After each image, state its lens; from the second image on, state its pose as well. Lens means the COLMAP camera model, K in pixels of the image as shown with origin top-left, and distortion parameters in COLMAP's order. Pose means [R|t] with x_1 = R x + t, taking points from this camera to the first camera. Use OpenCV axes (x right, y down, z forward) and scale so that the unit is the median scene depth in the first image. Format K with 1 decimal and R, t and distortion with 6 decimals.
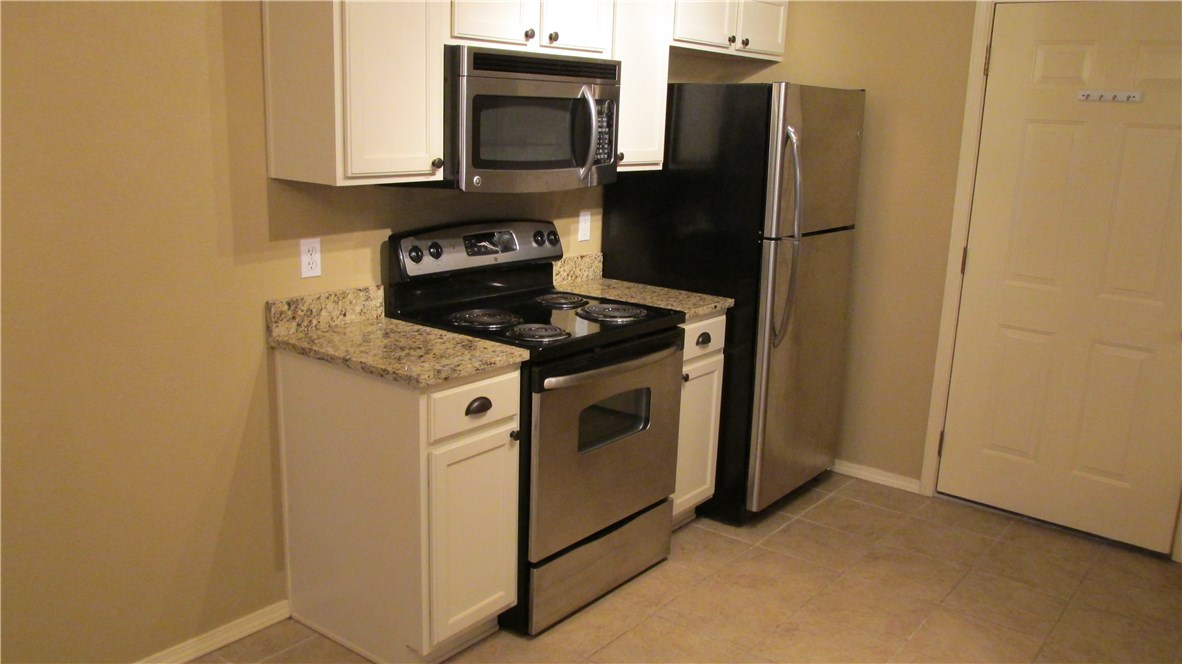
lens RADIAL K [[994.3, 0, 590.5], [0, 994.3, 330.8], [0, 0, 1]] dist [-0.003225, -0.001615]
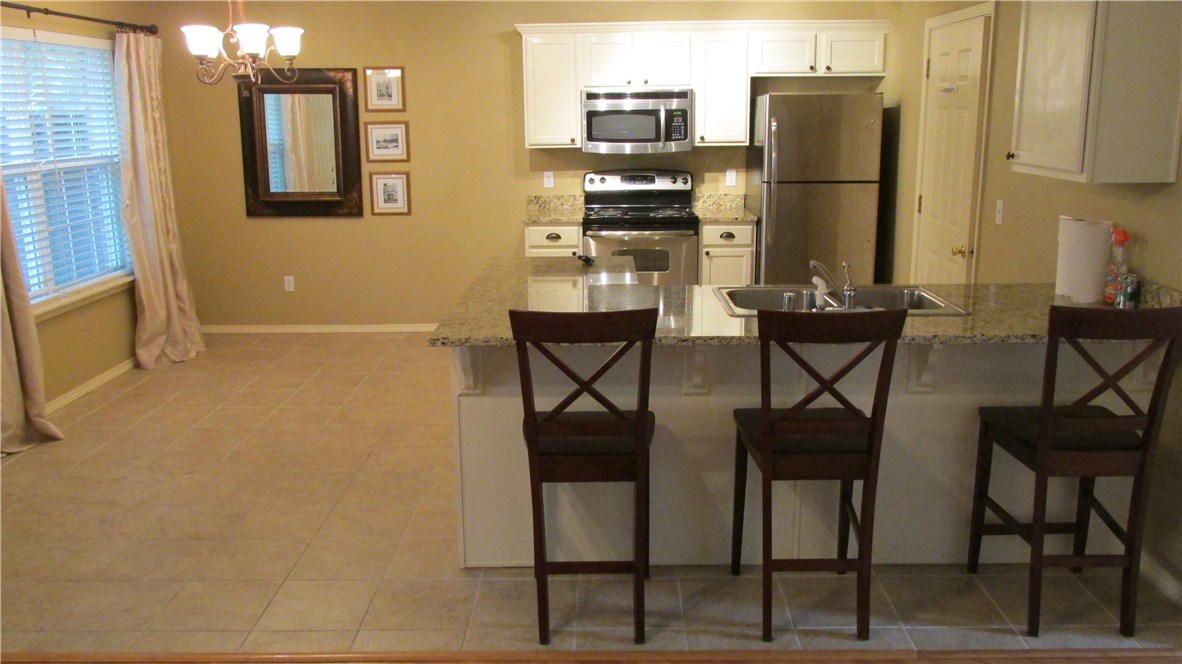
lens RADIAL K [[994.3, 0, 591.6], [0, 994.3, 332.4], [0, 0, 1]] dist [-0.003225, -0.001615]
pose [[0.612795, 0.132968, -0.778975, 1.669775], [-0.142082, 0.988217, 0.056913, 0.137329], [0.777364, 0.075802, 0.624467, -0.396307]]
